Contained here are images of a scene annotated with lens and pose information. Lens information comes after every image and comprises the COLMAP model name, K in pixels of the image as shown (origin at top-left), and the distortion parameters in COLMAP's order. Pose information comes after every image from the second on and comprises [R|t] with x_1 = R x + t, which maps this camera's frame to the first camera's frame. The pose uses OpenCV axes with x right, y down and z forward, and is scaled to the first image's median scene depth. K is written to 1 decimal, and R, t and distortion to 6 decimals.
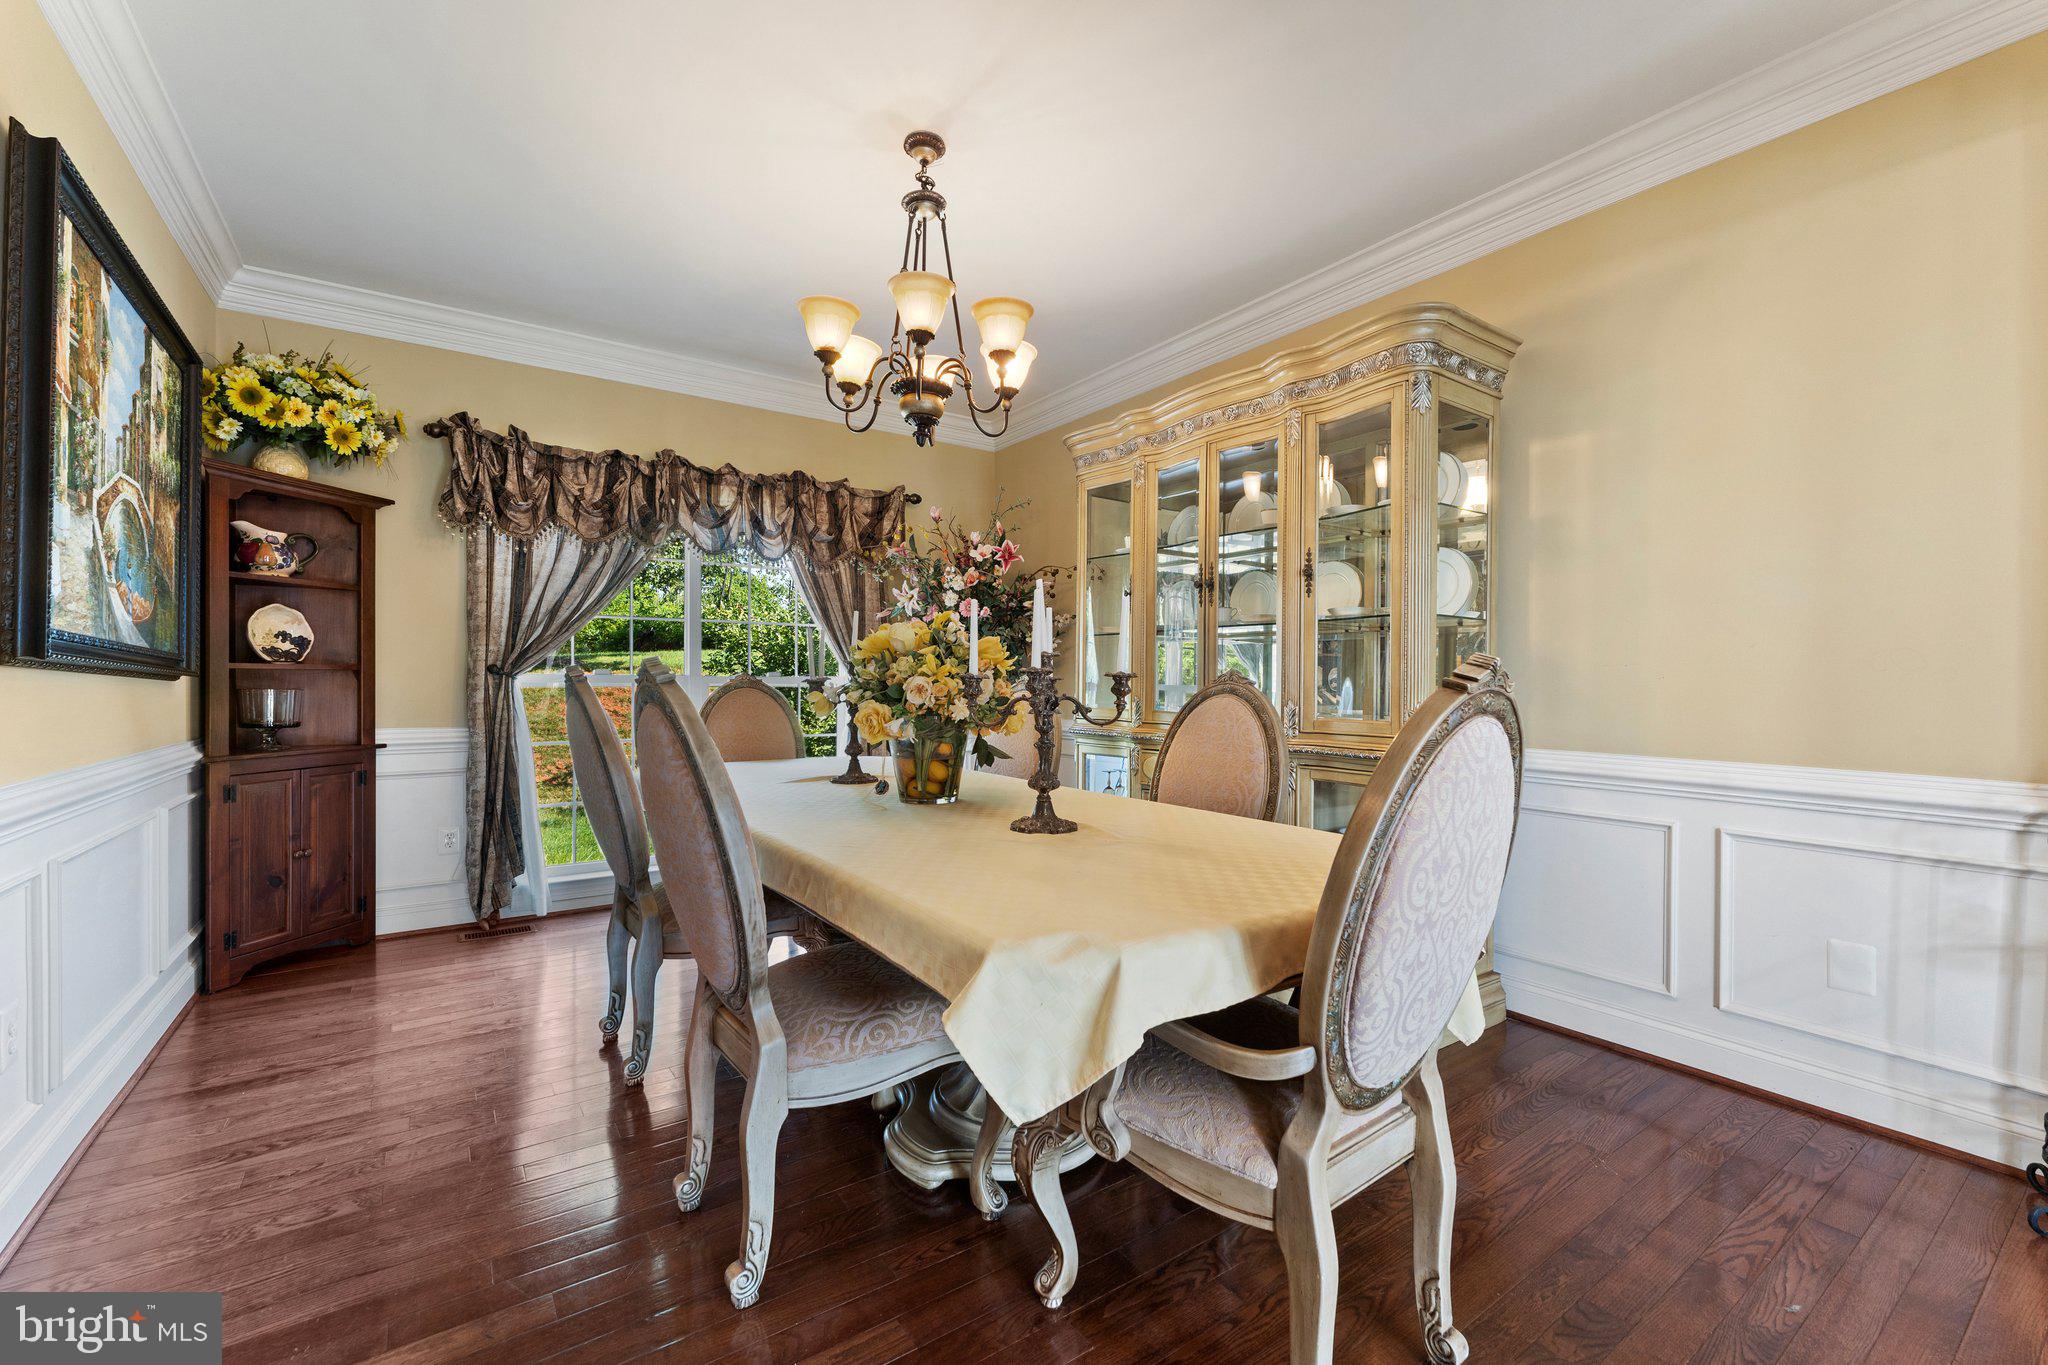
lens RADIAL K [[840.8, 0, 1029.0], [0, 840.8, 679.1], [0, 0, 1]] dist [0.003854, -0.000823]
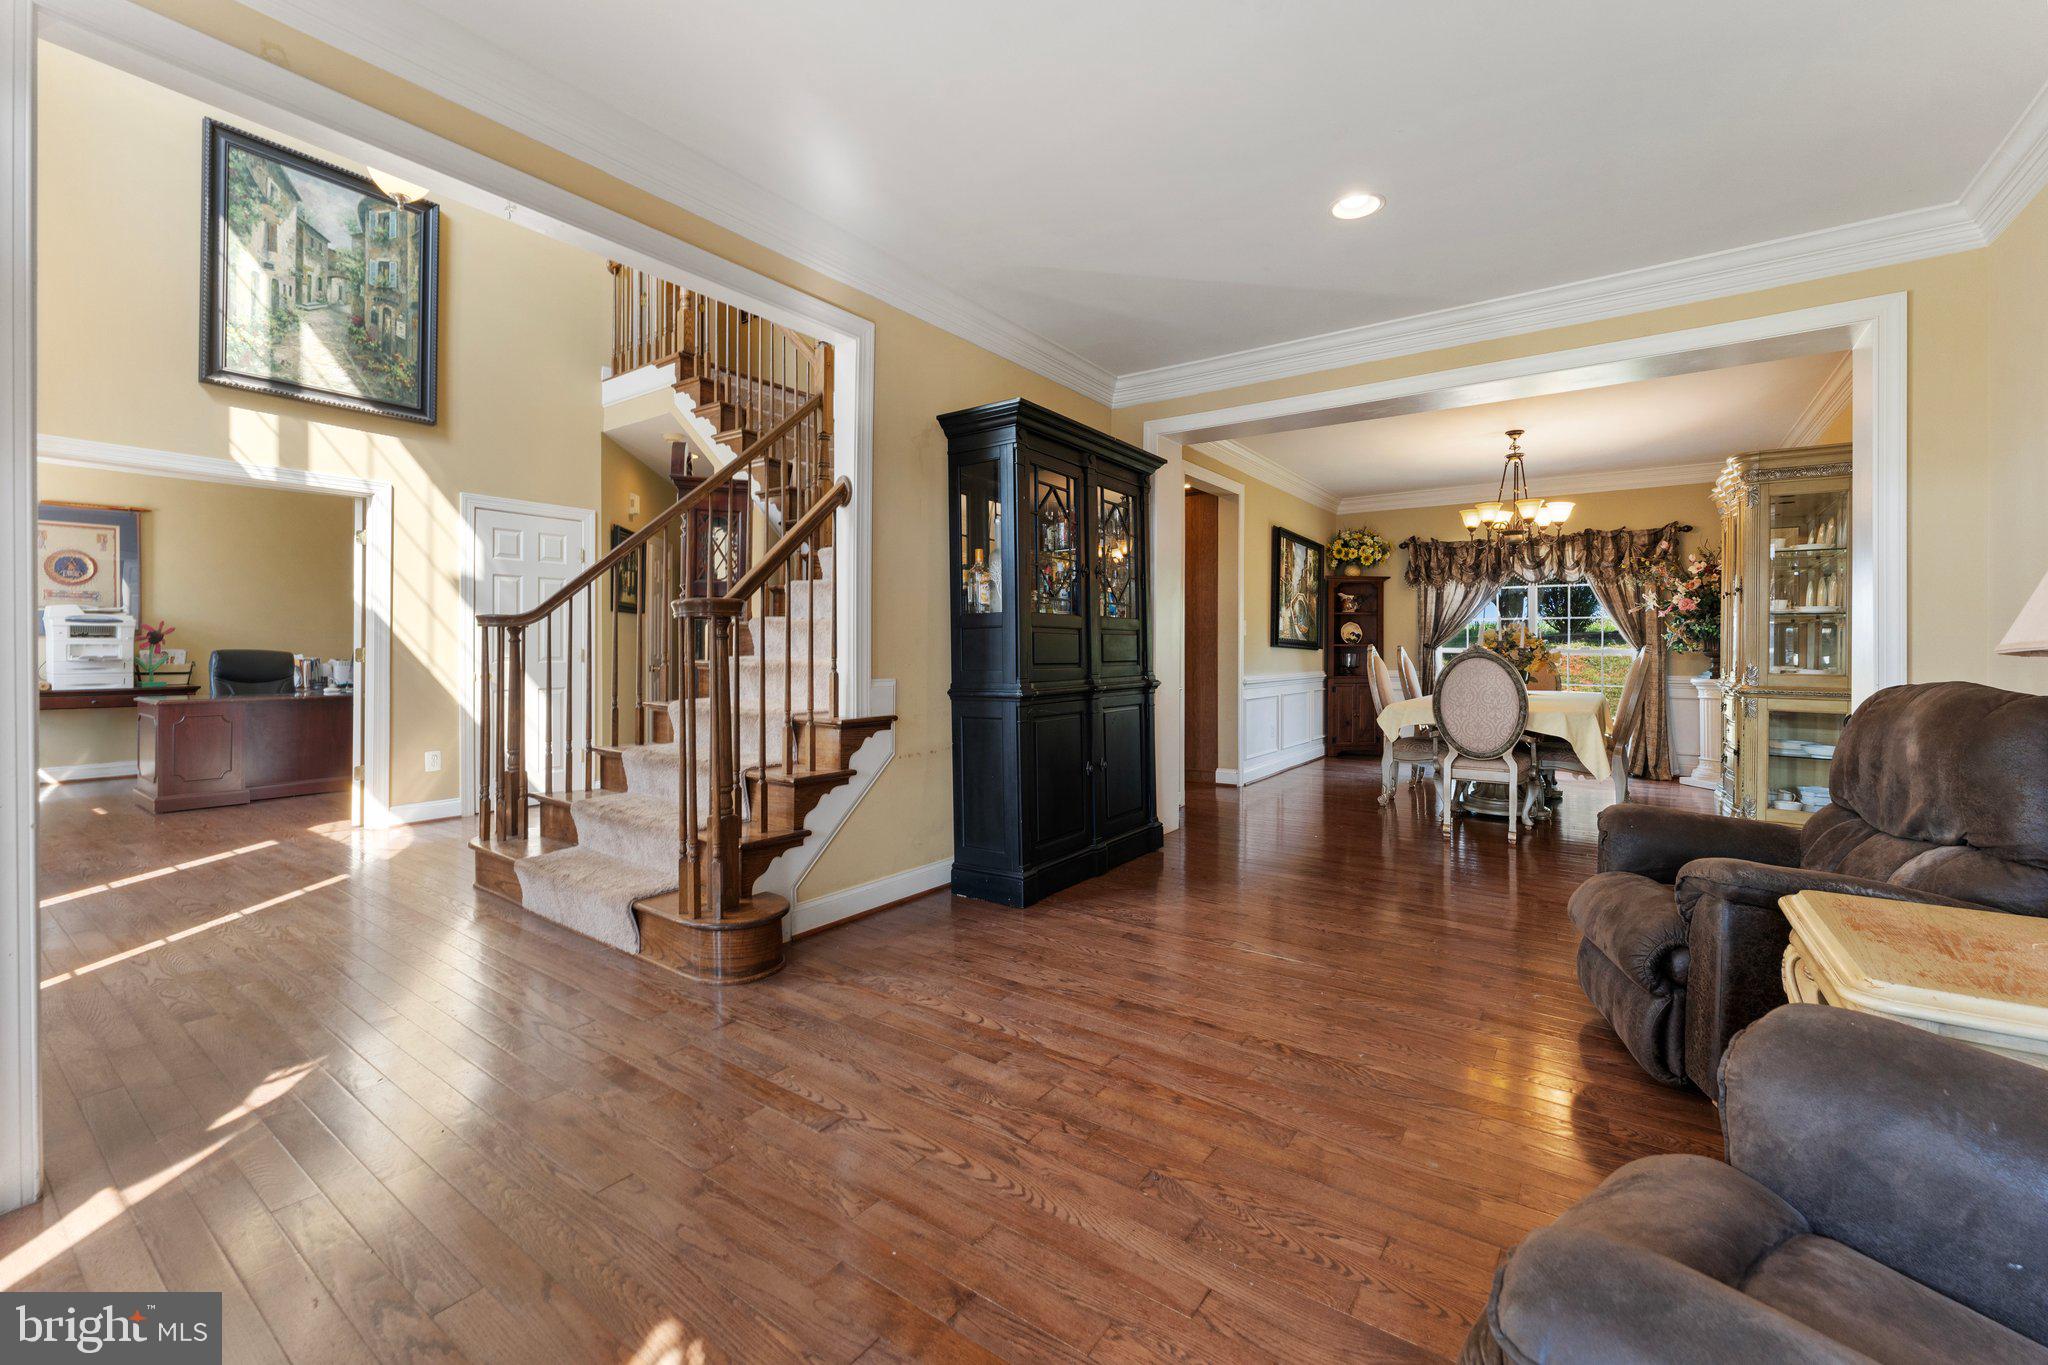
lens RADIAL K [[840.8, 0, 998.9], [0, 840.8, 653.1], [0, 0, 1]] dist [0.003854, -0.000823]
pose [[0.312195, 0.000366, -0.950018, 1.290128], [-0.002774, 0.999996, -0.000527, 0.014850], [0.950014, 0.002800, 0.312195, -0.893806]]
